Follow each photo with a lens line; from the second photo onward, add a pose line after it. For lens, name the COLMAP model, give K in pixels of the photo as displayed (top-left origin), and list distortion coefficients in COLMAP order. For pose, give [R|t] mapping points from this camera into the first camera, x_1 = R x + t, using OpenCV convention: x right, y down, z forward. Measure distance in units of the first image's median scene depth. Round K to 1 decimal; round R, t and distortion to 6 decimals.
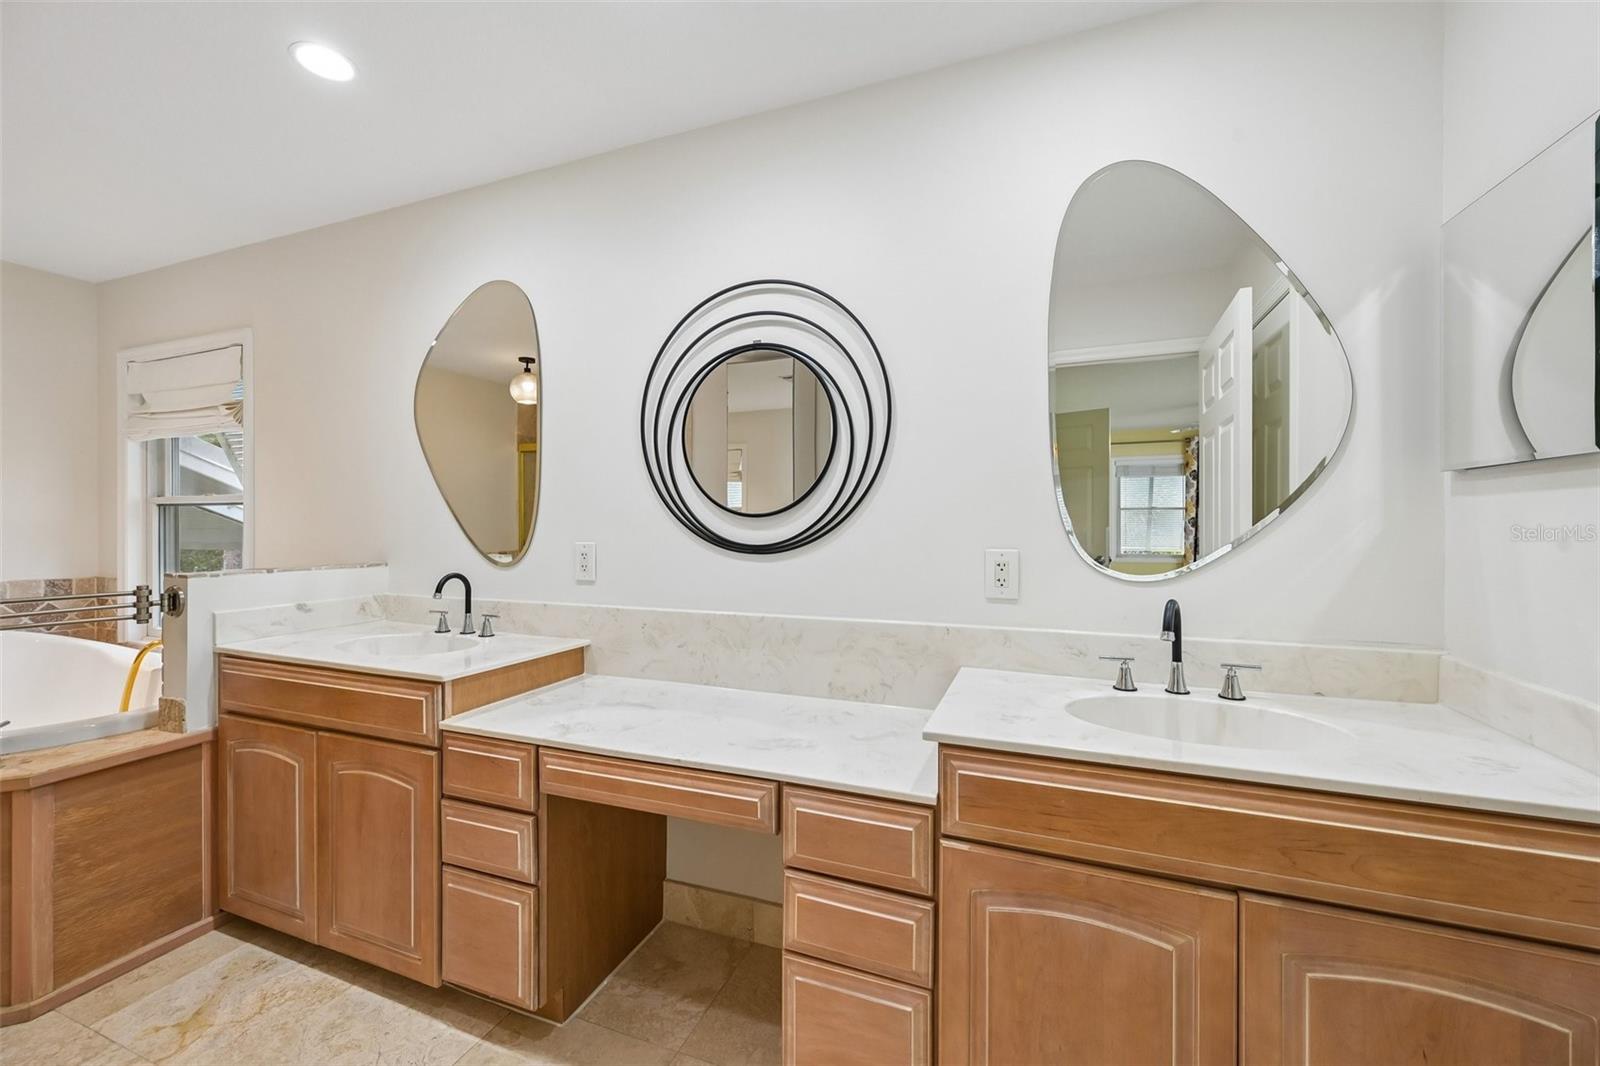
lens RADIAL K [[637.7, 0, 800.4], [0, 637.7, 532.5], [0, 0, 1]] dist [-0.000225, 0.000099]
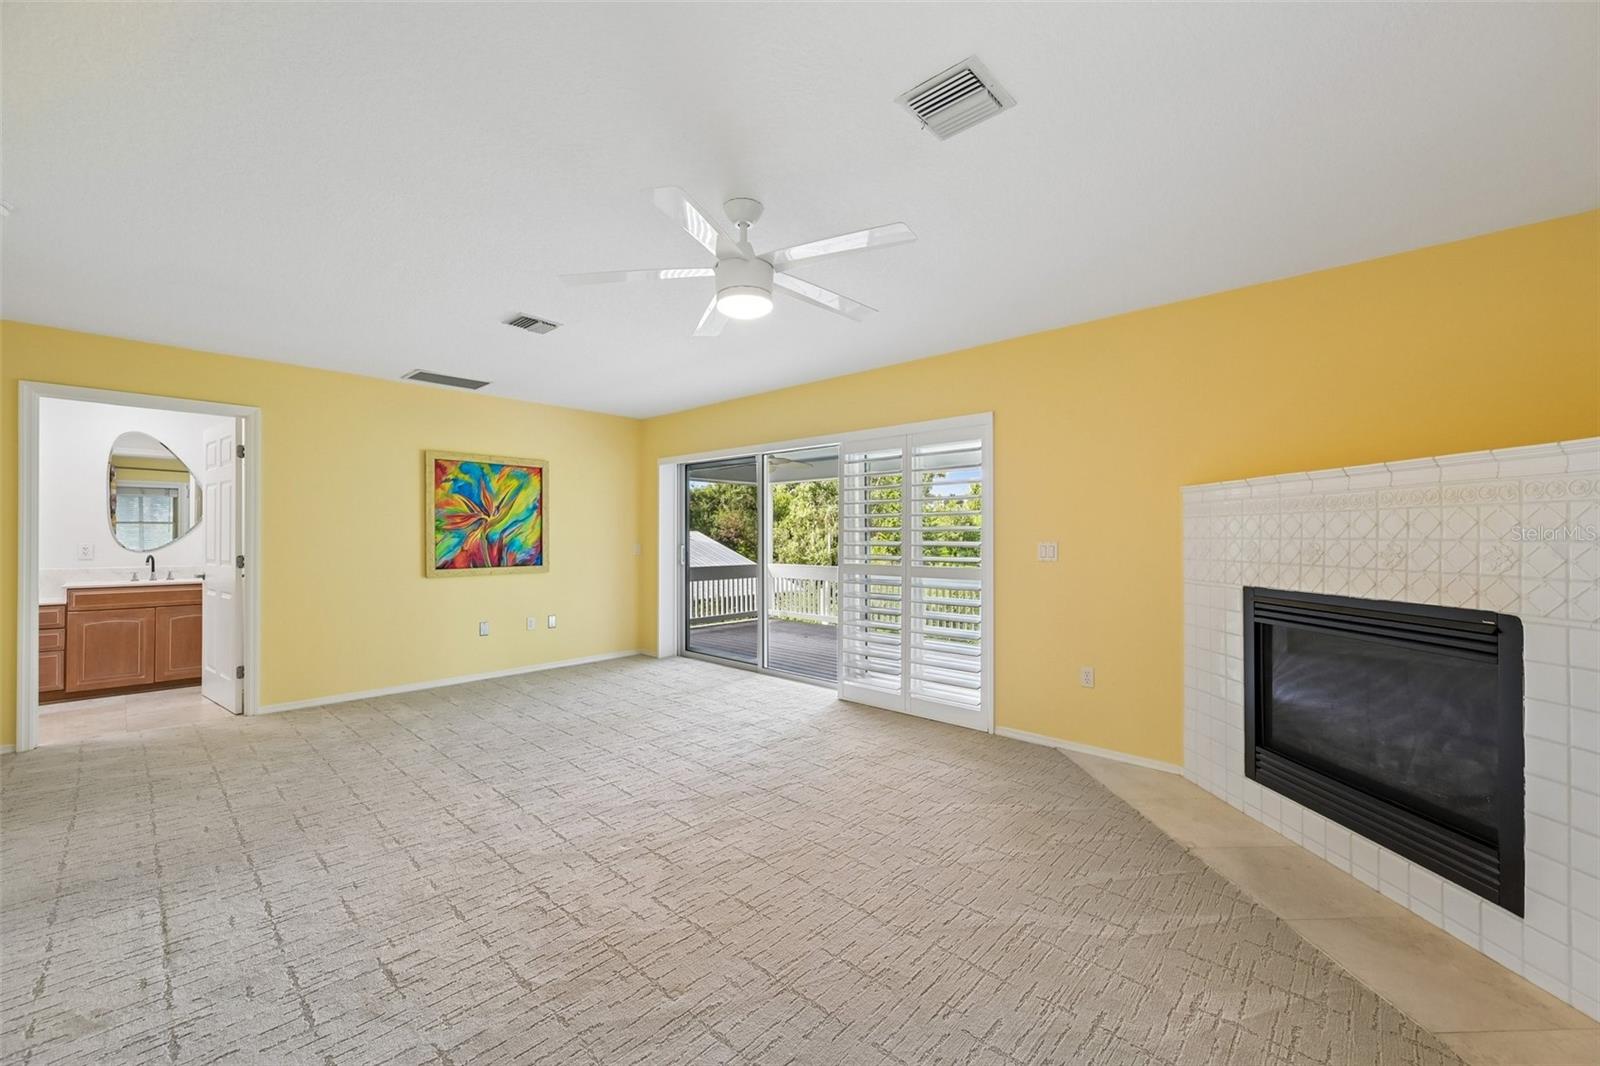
lens RADIAL K [[637.7, 0, 799.4], [0, 637.7, 530.4], [0, 0, 1]] dist [-0.000225, 0.000099]
pose [[0.374008, 0.001496, 0.927424, -0.705258], [0.006399, 0.999971, -0.004193, 0.001345], [-0.927404, 0.007503, 0.373987, -1.894615]]
